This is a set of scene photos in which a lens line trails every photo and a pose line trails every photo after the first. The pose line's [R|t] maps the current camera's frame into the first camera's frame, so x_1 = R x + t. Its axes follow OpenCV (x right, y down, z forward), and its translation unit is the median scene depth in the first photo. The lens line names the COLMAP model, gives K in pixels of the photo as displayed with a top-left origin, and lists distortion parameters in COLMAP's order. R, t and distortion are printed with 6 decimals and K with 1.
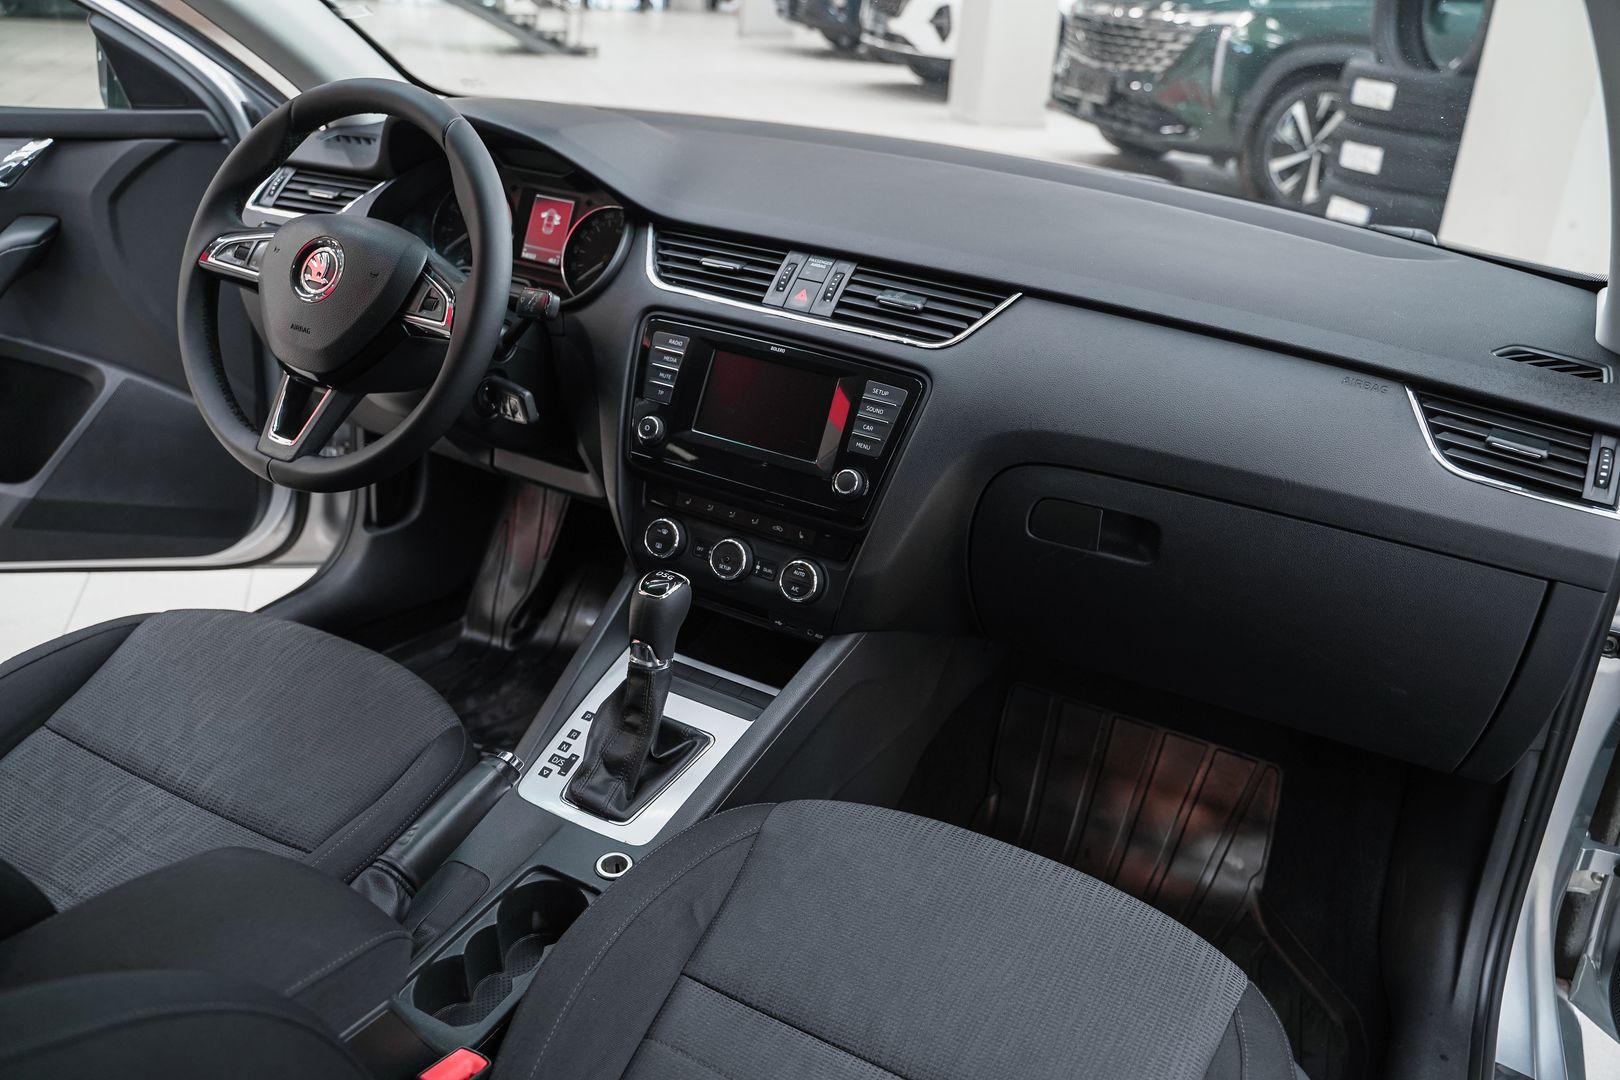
lens RADIAL K [[1320.5, 0, 821.2], [0, 1320.5, 536.5], [0, 0, 1]] dist [-0.125835, 0.095950]
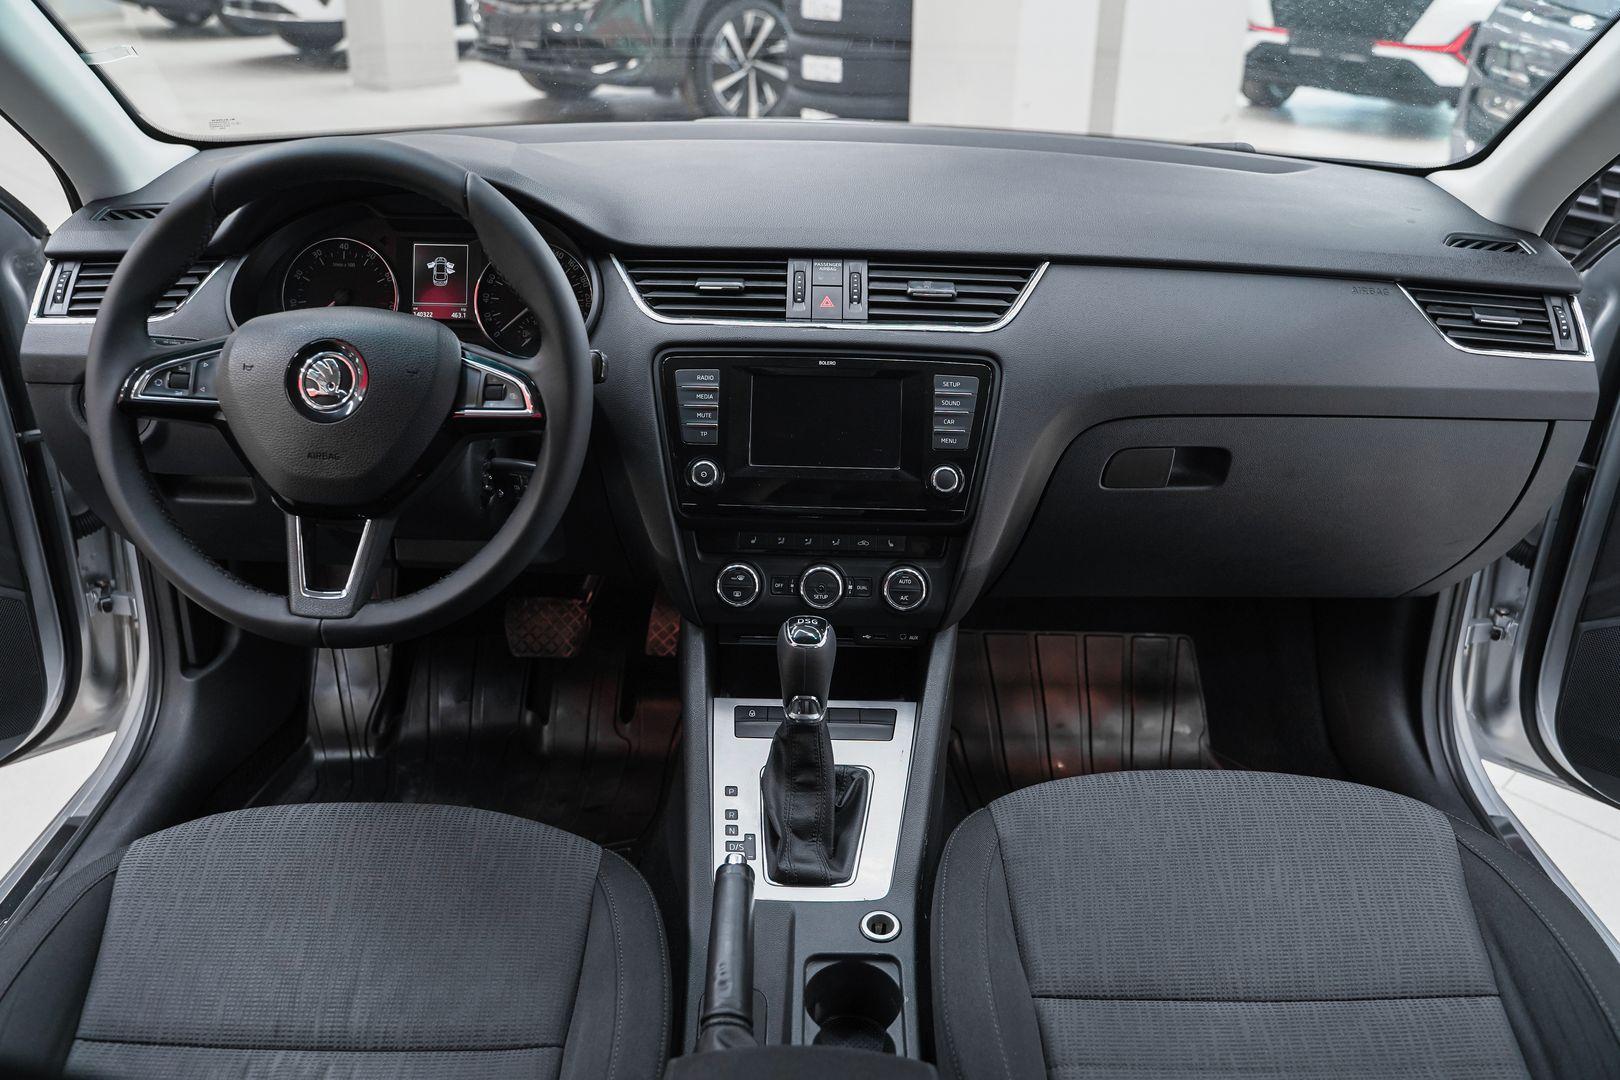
lens RADIAL K [[1320.5, 0, 811.5], [0, 1320.5, 543.9], [0, 0, 1]] dist [-0.125835, 0.095950]
pose [[0.884409, -0.256526, 0.389890, -0.427076], [0.236831, 0.966524, 0.098702, -0.105939], [-0.402158, 0.005045, 0.915556, 0.120140]]
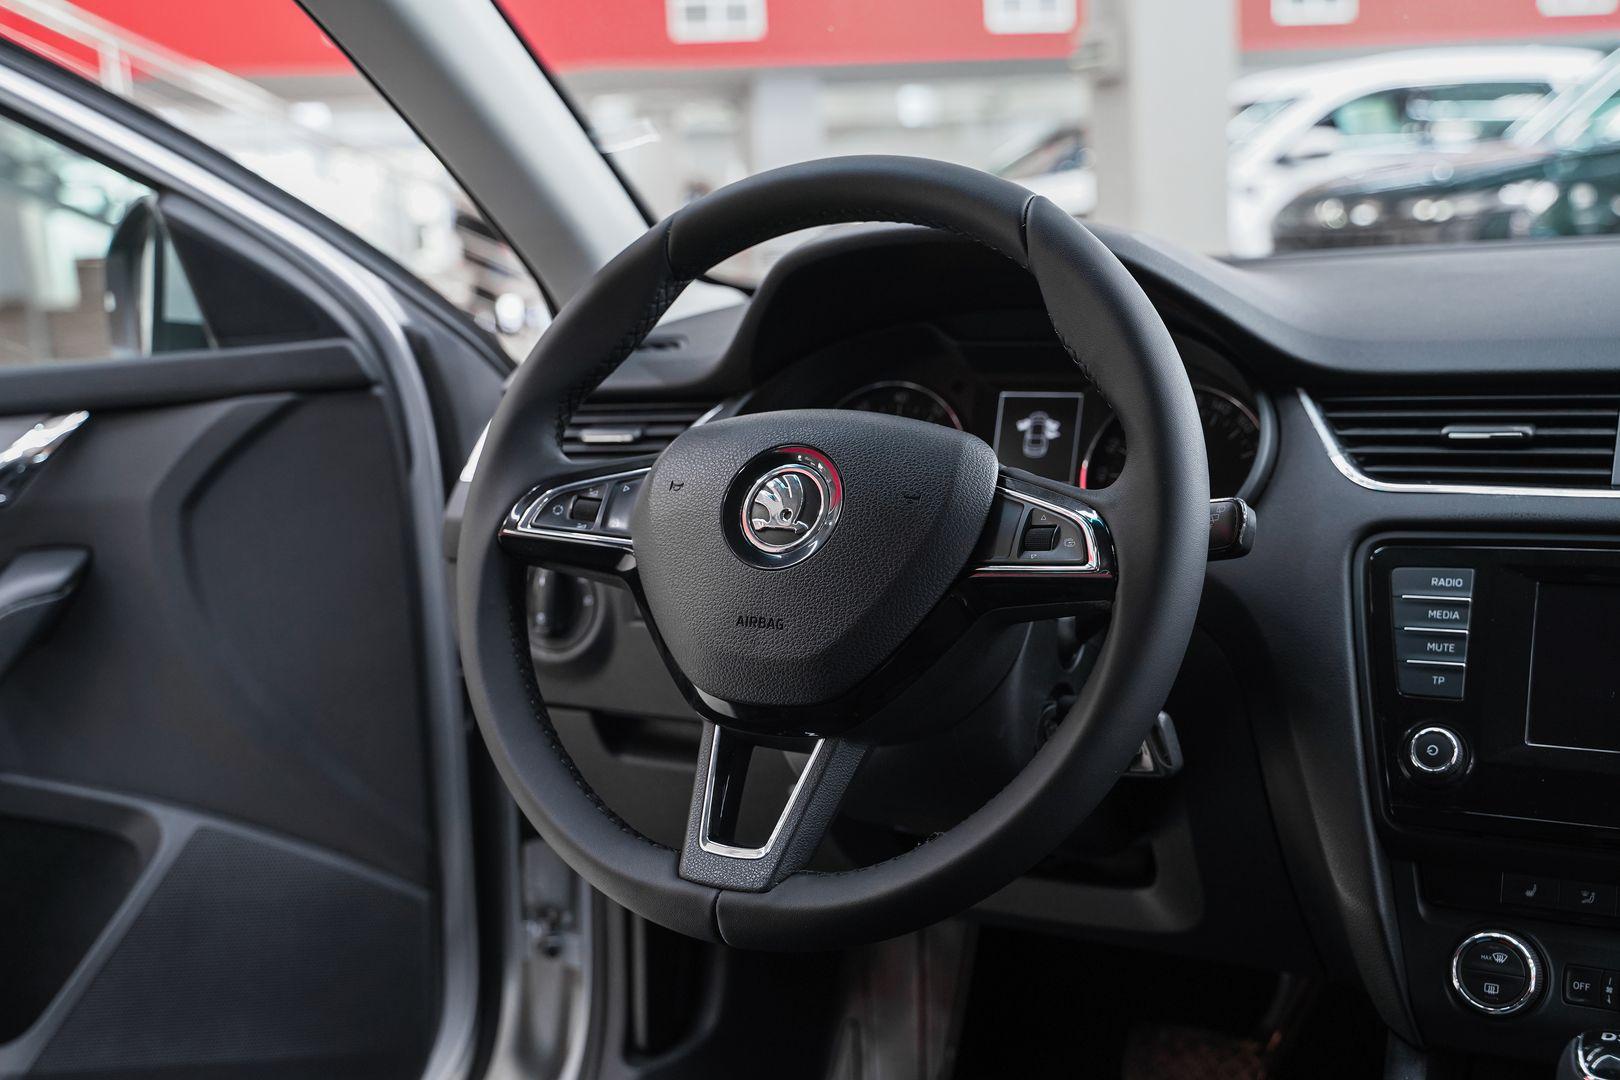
lens RADIAL K [[1890.8, 0, 797.9], [0, 1890.8, 536.5], [0, 0, 1]] dist [0.023101, 0.000000]
pose [[0.992266, -0.122135, -0.022143, -0.338501], [0.111800, 0.956896, -0.268052, 0.006396], [0.053927, 0.263503, 0.963150, 0.258463]]
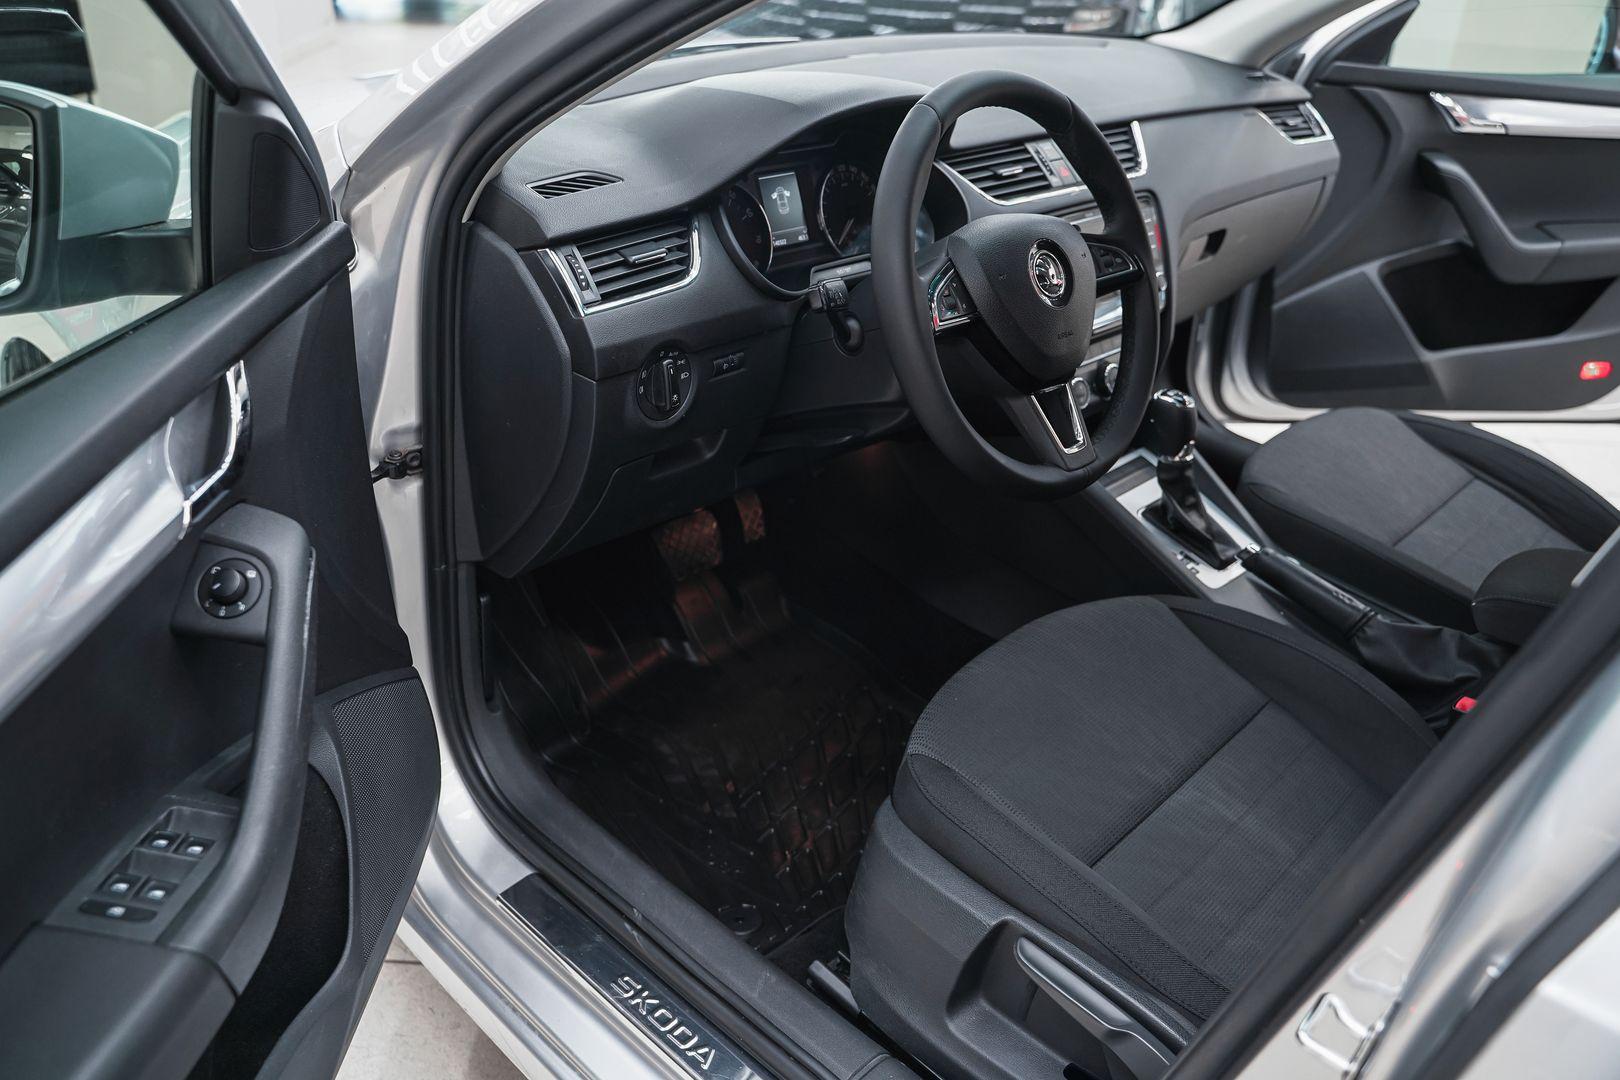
lens RADIAL K [[1320.5, 0, 806.6], [0, 1320.5, 538.8], [0, 0, 1]] dist [-0.125835, 0.095950]
pose [[0.286192, -0.509723, 0.811342, -1.241042], [0.377529, 0.838250, 0.393458, -0.457223], [-0.880662, 0.193701, 0.432335, 0.713474]]
